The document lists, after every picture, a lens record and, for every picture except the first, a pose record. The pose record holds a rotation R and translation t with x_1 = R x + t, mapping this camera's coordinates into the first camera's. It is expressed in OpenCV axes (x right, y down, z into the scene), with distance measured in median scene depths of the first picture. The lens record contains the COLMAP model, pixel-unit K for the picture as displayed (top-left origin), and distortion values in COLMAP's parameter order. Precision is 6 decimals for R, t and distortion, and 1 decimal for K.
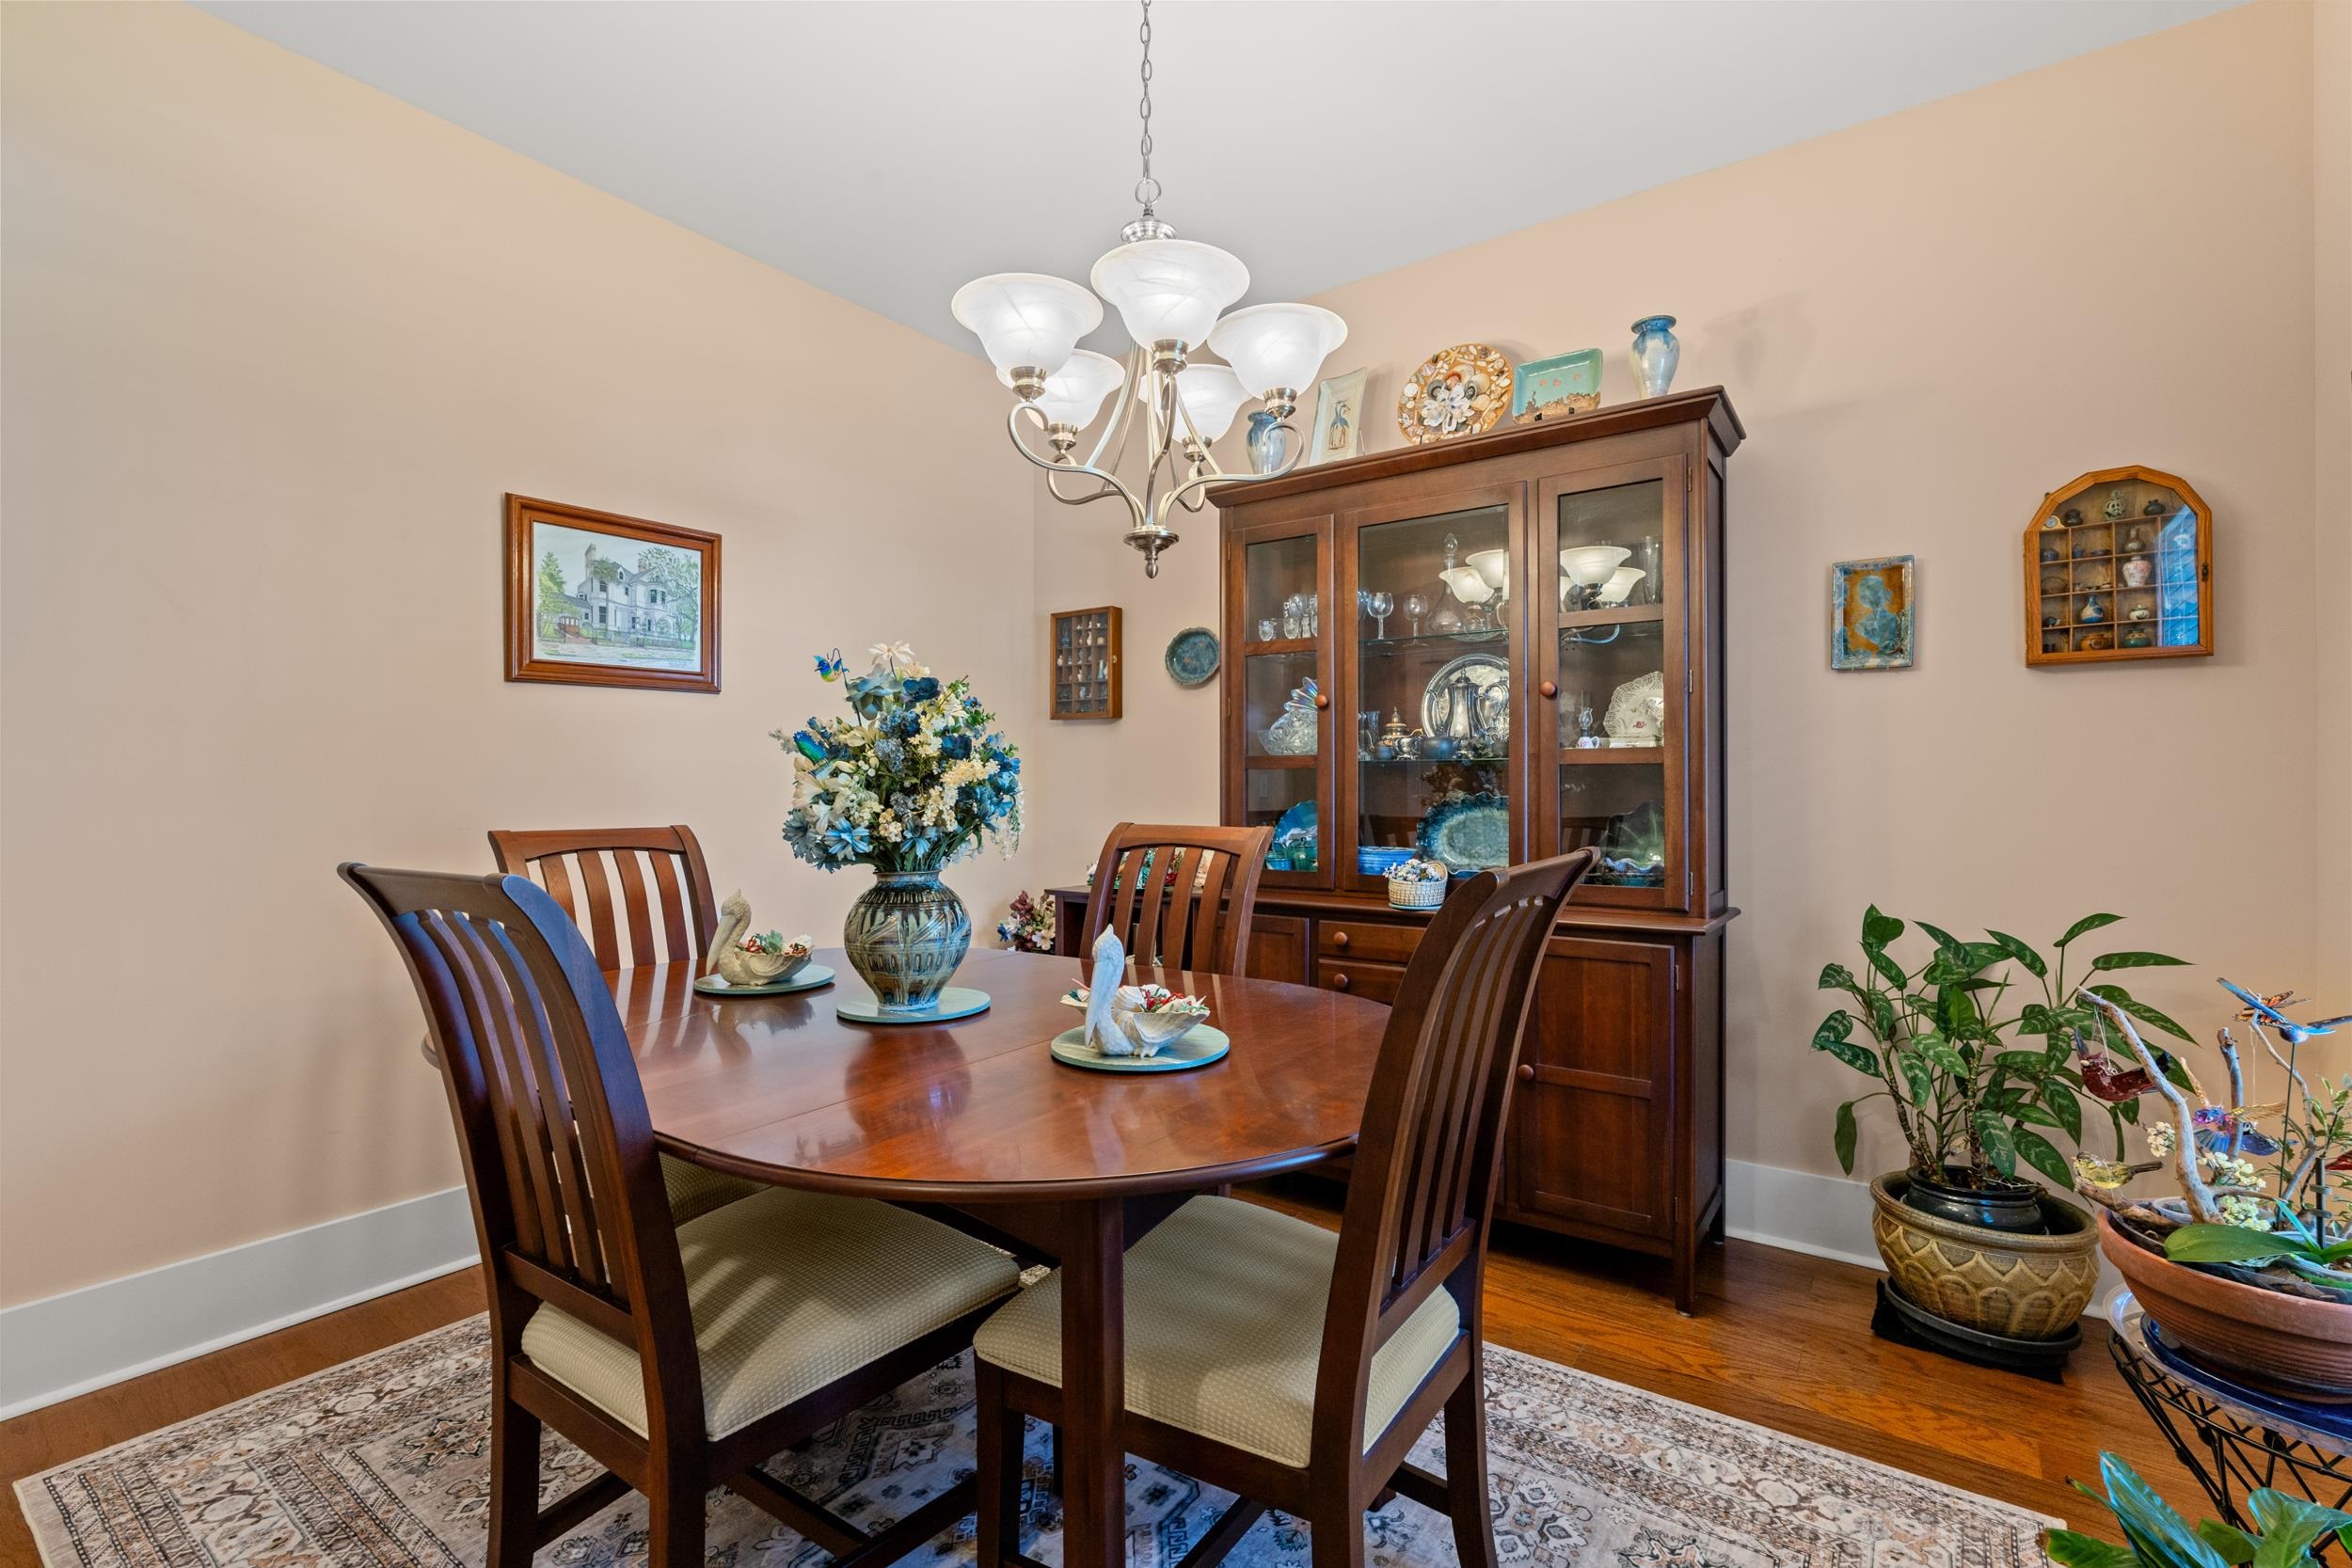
lens RADIAL K [[1032.7, 0, 1179.1], [0, 1032.7, 786.5], [0, 0, 1]] dist [-0.003220, 0.000213]
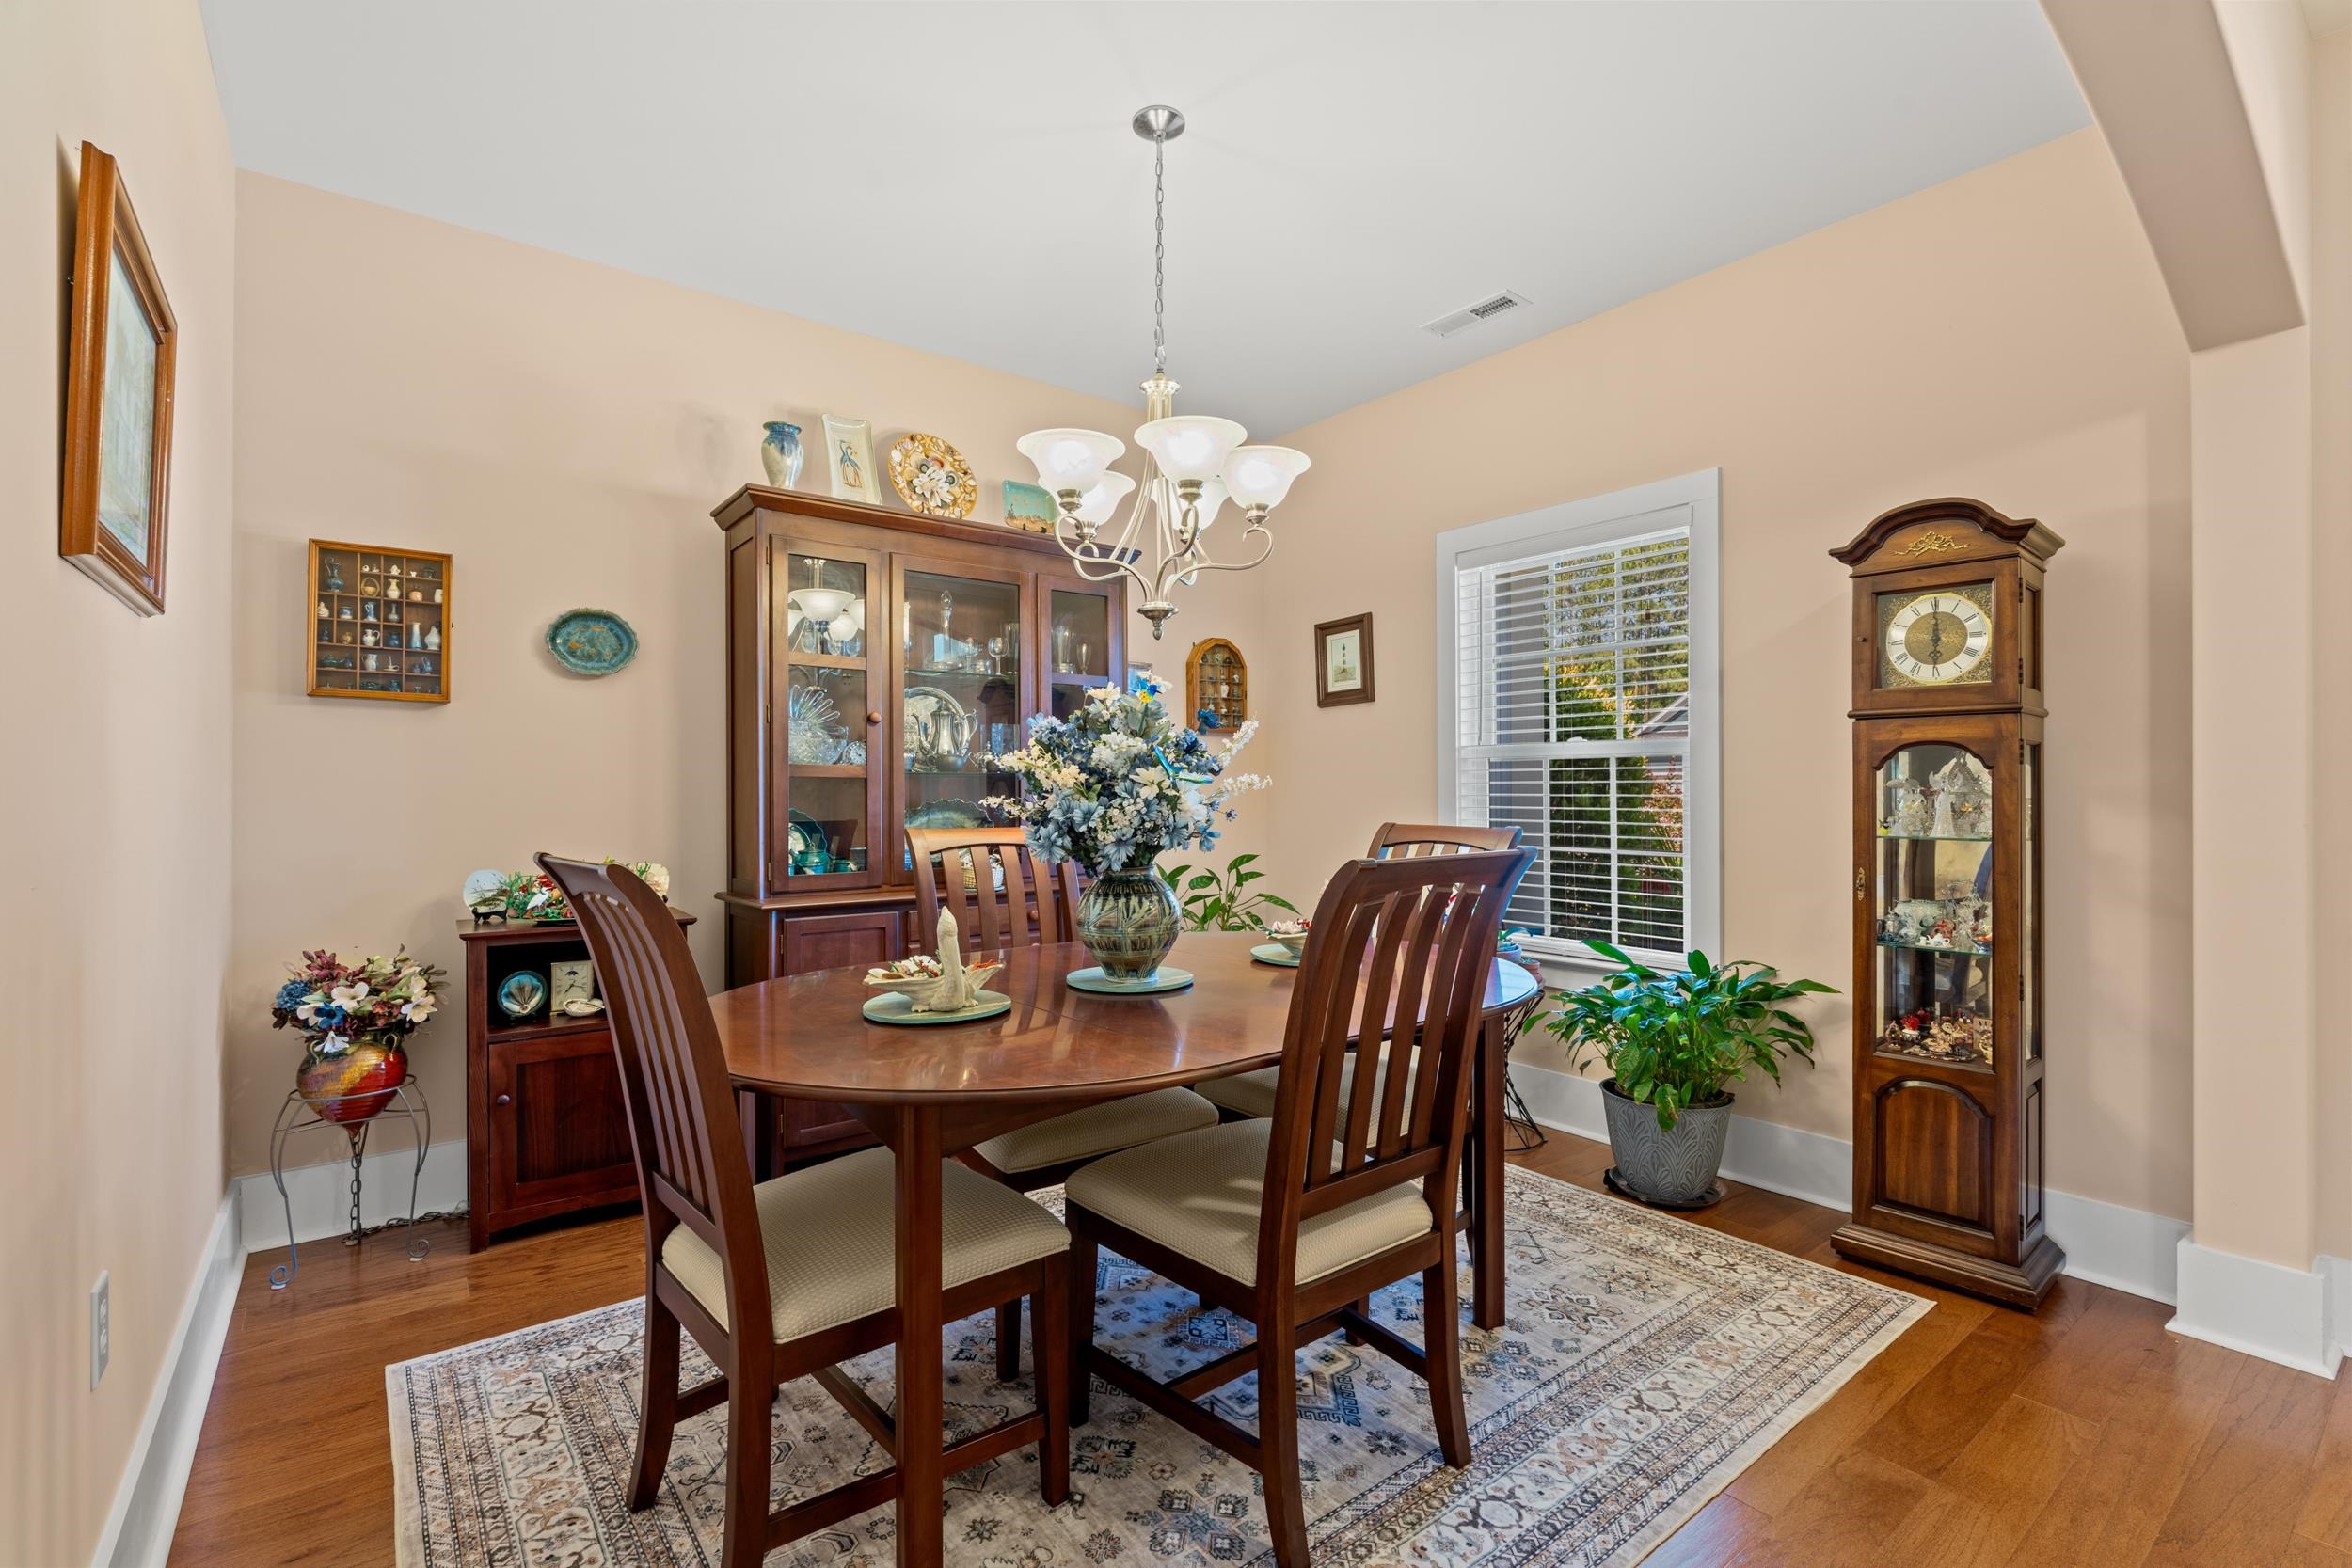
lens RADIAL K [[1032.7, 0, 1173.8], [0, 1032.7, 778.2], [0, 0, 1]] dist [-0.003220, 0.000213]
pose [[0.303774, 0.010687, 0.952684, -0.635850], [-0.002652, 0.999943, -0.010372, -0.005180], [-0.952740, 0.000625, 0.303785, 0.273703]]
